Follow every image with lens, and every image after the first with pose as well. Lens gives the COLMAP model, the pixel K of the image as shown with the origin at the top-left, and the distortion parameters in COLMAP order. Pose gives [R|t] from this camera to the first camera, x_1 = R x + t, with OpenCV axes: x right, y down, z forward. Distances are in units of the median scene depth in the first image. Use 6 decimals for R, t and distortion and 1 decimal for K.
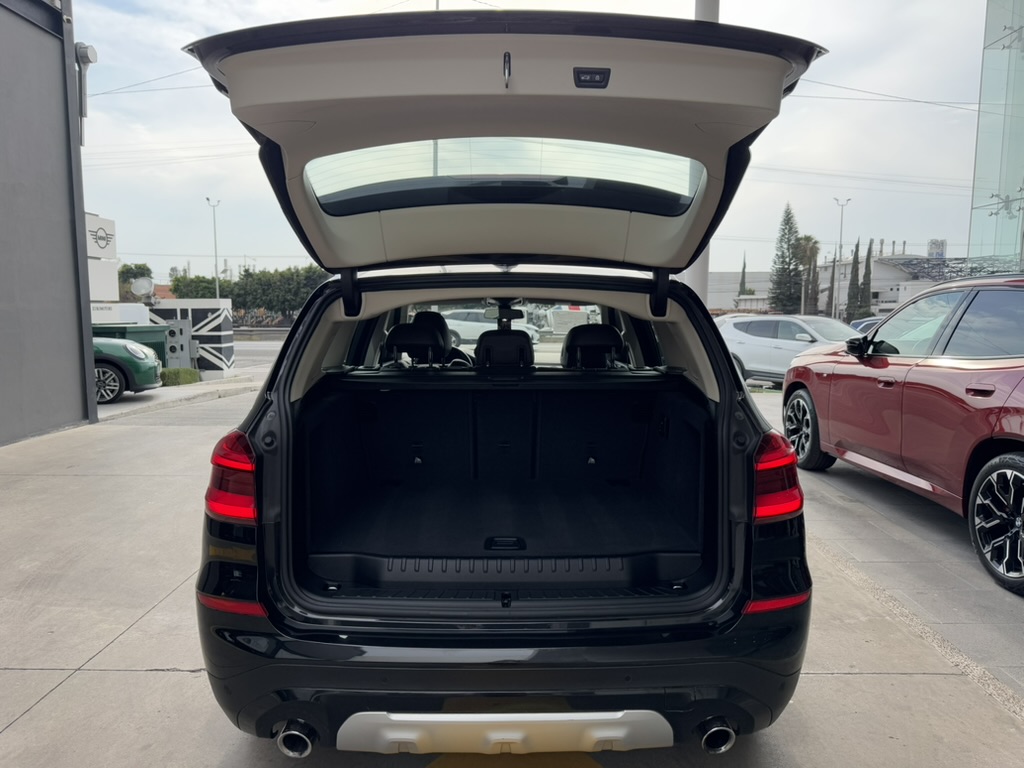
lens RADIAL K [[722.5, 0, 513.7], [0, 722.5, 385.9], [0, 0, 1]] dist [0.002910, -0.008583]
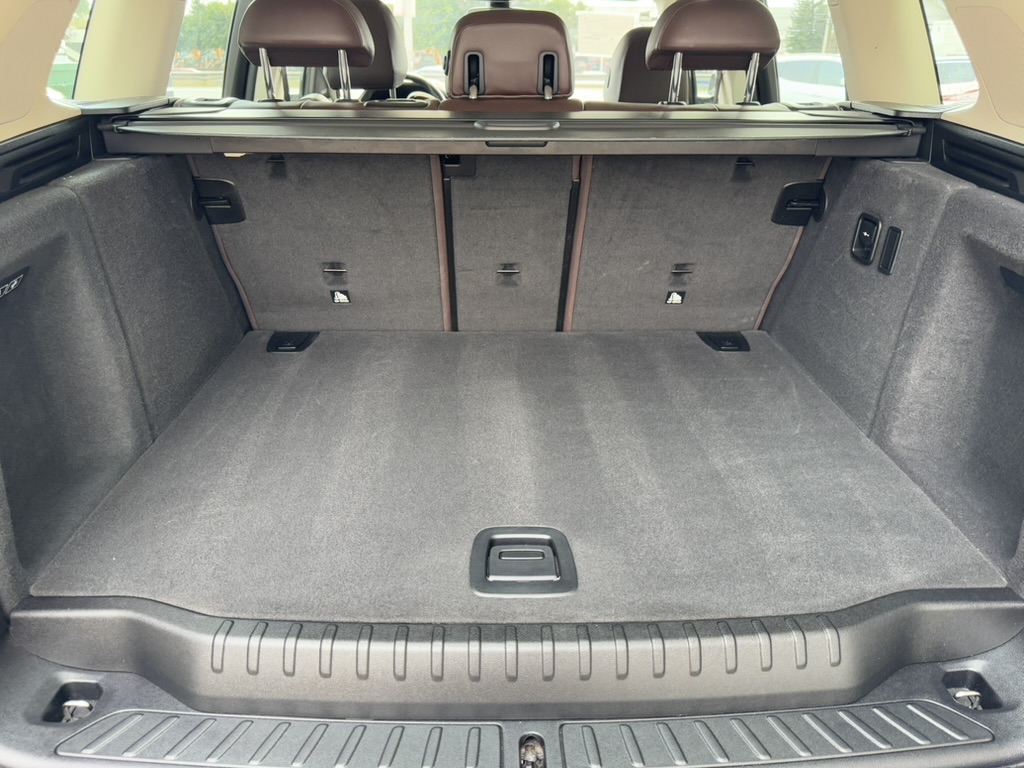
lens RADIAL K [[722.5, 0, 508.9], [0, 722.5, 384.8], [0, 0, 1]] dist [0.002910, -0.008583]
pose [[0.999941, -0.000121, 0.010878, -0.009279], [-0.003356, 0.947744, 0.319013, -0.000674], [-0.010349, -0.319031, 0.947688, 0.249559]]
